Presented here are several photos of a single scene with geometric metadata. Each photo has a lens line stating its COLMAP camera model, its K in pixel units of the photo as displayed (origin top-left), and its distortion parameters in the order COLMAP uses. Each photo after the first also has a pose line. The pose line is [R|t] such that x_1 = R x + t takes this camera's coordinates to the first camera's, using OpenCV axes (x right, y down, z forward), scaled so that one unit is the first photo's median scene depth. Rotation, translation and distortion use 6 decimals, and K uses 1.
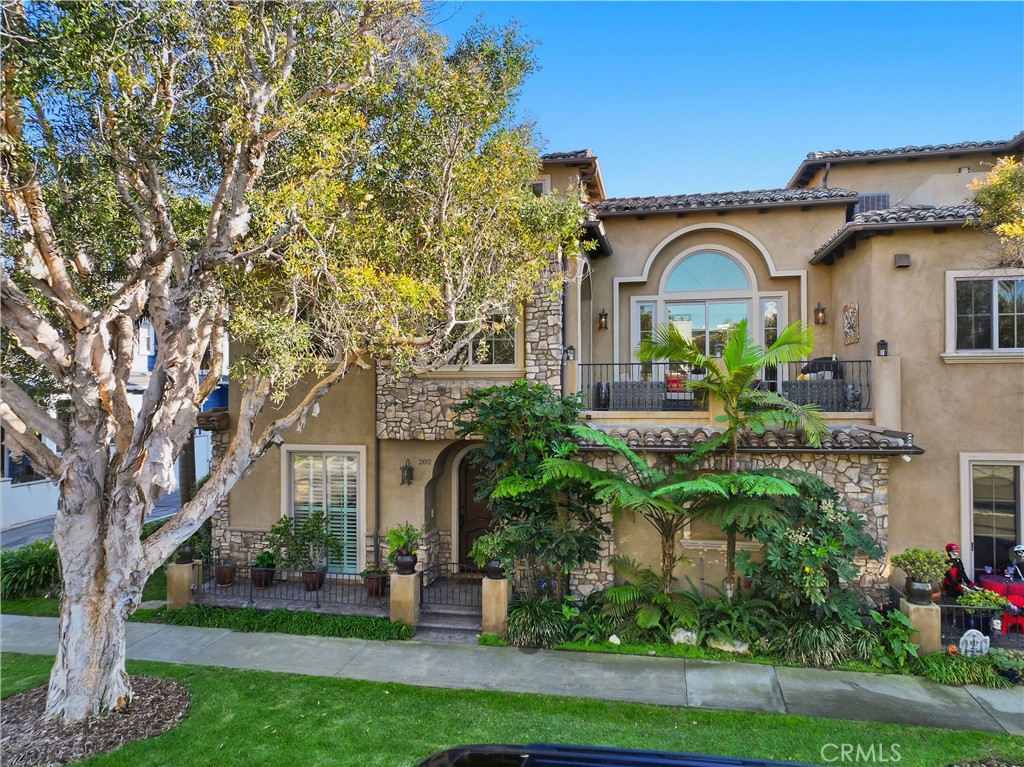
lens RADIAL K [[720.0, 0, 514.1], [0, 720.0, 380.1], [0, 0, 1]] dist [-0.001233, 0.015808]
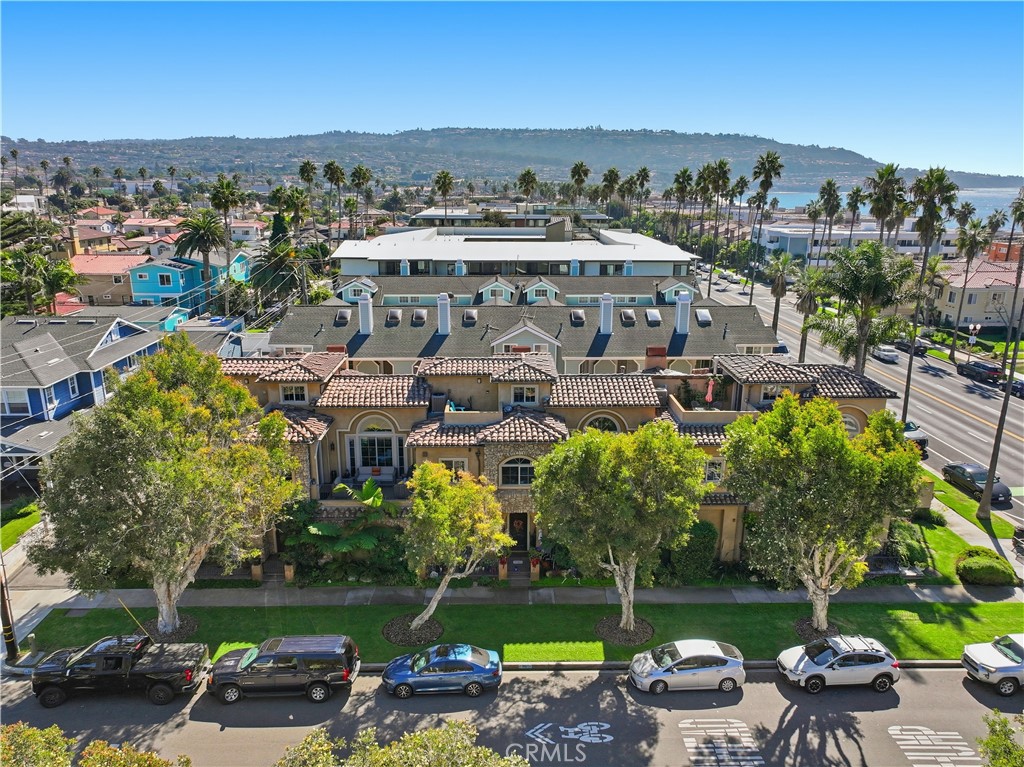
lens RADIAL K [[720.0, 0, 516.5], [0, 720.0, 375.7], [0, 0, 1]] dist [-0.001233, 0.015808]
pose [[0.976032, -0.046994, 0.212491, 0.296913], [-0.013316, 0.961681, 0.273849, -1.306470], [-0.217218, -0.270115, 0.938006, -1.786837]]
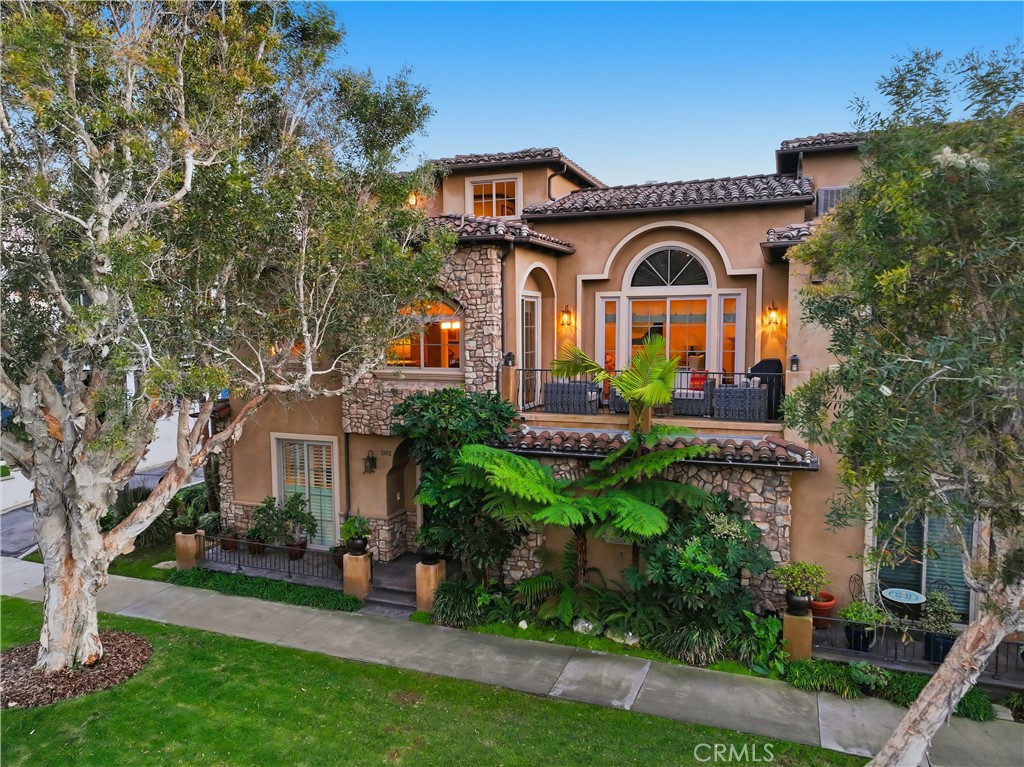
lens RADIAL K [[720.0, 0, 513.3], [0, 720.0, 383.2], [0, 0, 1]] dist [-0.001233, 0.015808]
pose [[0.986521, 0.012318, -0.163168, 0.290687], [0.003952, 0.995078, 0.099016, -0.120157], [0.163585, -0.098327, 0.981617, -0.063987]]
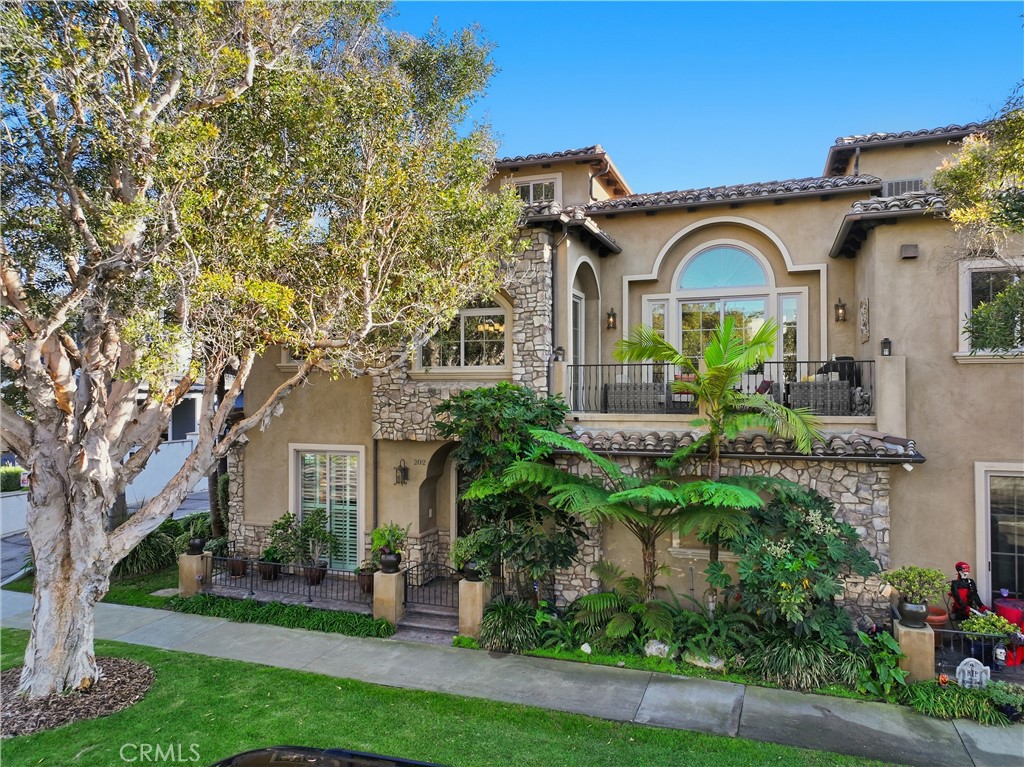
lens RADIAL K [[720.0, 0, 514.4], [0, 720.0, 380.3], [0, 0, 1]] dist [-0.001233, 0.015808]
pose [[0.989781, 0.000130, -0.142594, 0.175052], [-0.000092, 1.000000, 0.000277, -0.002150], [0.142594, -0.000261, 0.989781, 0.021386]]
